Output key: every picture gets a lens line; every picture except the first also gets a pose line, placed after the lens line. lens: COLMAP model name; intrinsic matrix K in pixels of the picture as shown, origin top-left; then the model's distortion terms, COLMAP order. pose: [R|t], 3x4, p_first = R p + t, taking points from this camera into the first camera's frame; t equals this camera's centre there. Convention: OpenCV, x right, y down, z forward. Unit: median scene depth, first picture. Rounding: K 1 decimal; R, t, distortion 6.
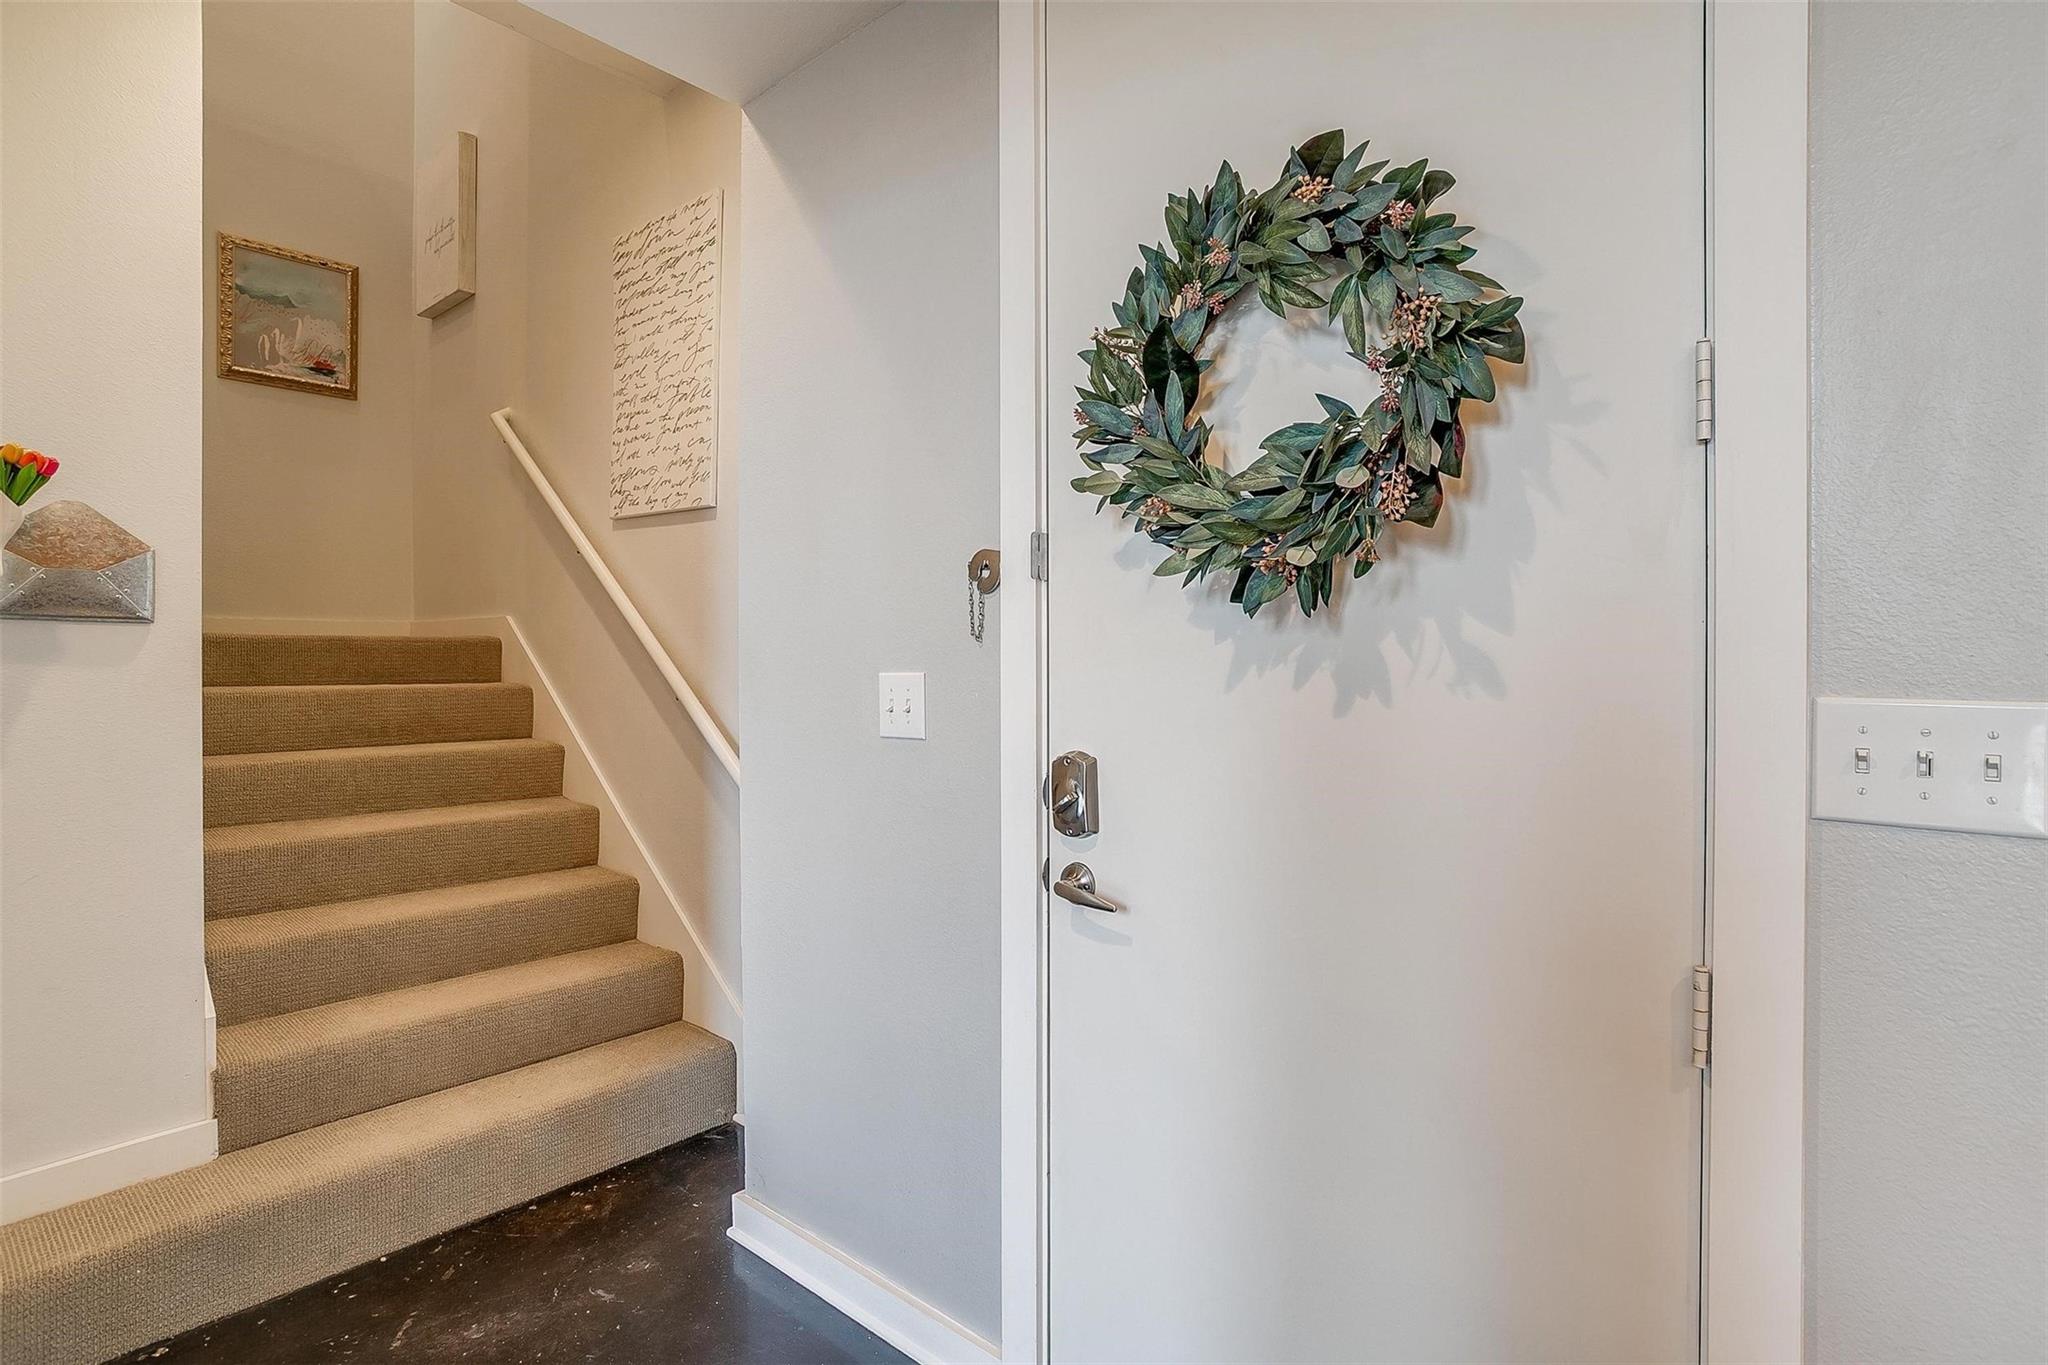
lens RADIAL K [[1003.2, 0, 1021.0], [0, 1003.2, 666.1], [0, 0, 1]] dist [-0.063931, 0.041070]
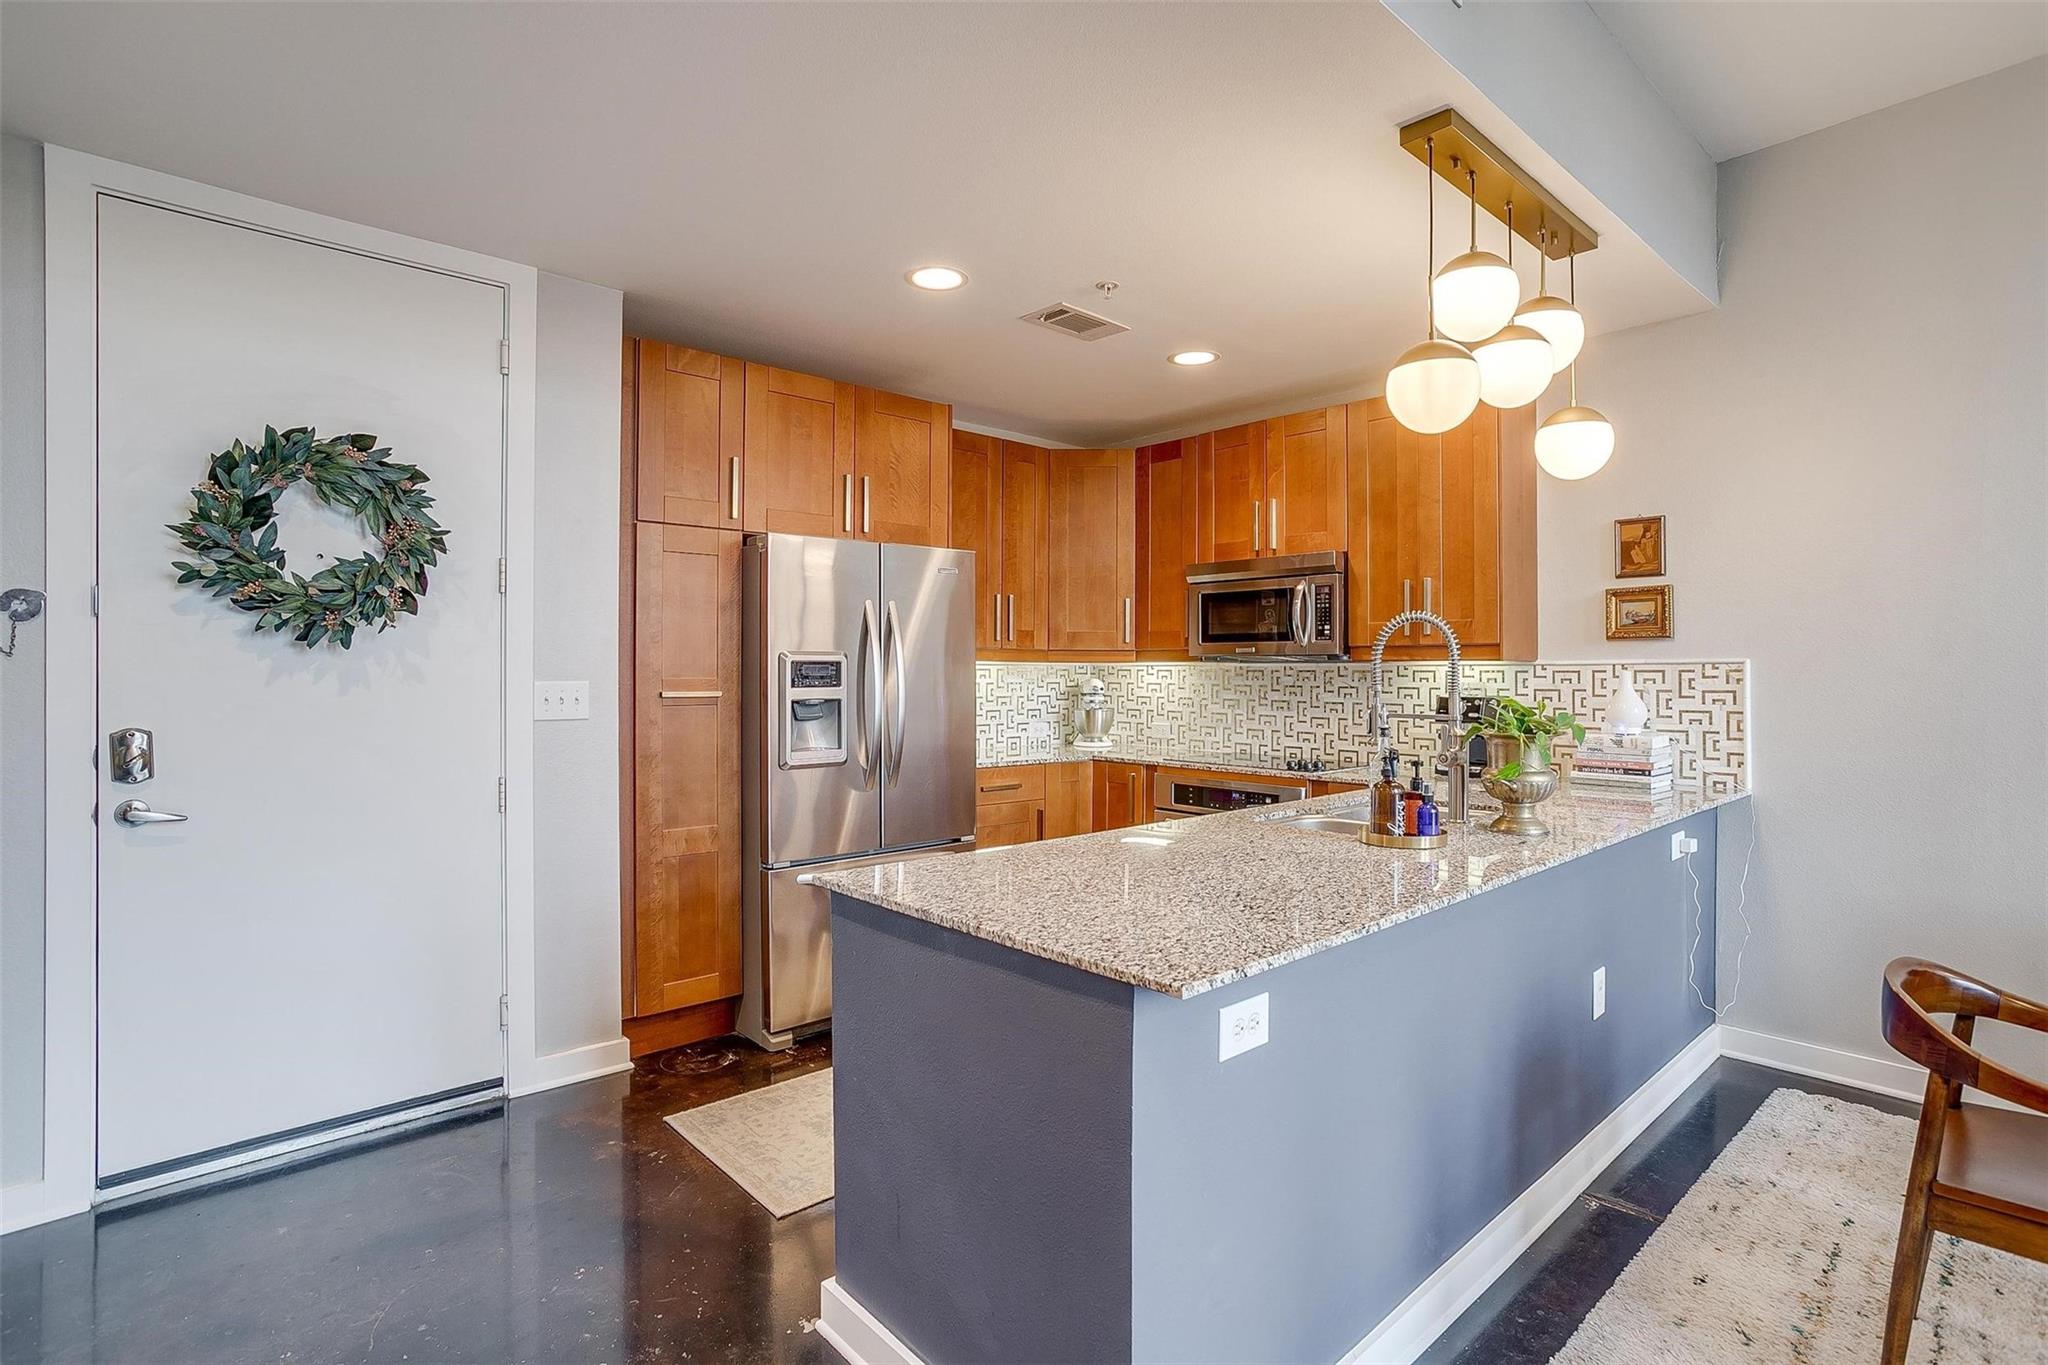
lens RADIAL K [[1003.2, 0, 1021.0], [0, 1003.2, 666.1], [0, 0, 1]] dist [-0.063931, 0.041070]
pose [[0.127265, 0.000928, 0.991868, -1.257252], [0.006725, 0.999976, -0.001798, 0.000290], [-0.991846, 0.006899, 0.127256, -0.554225]]
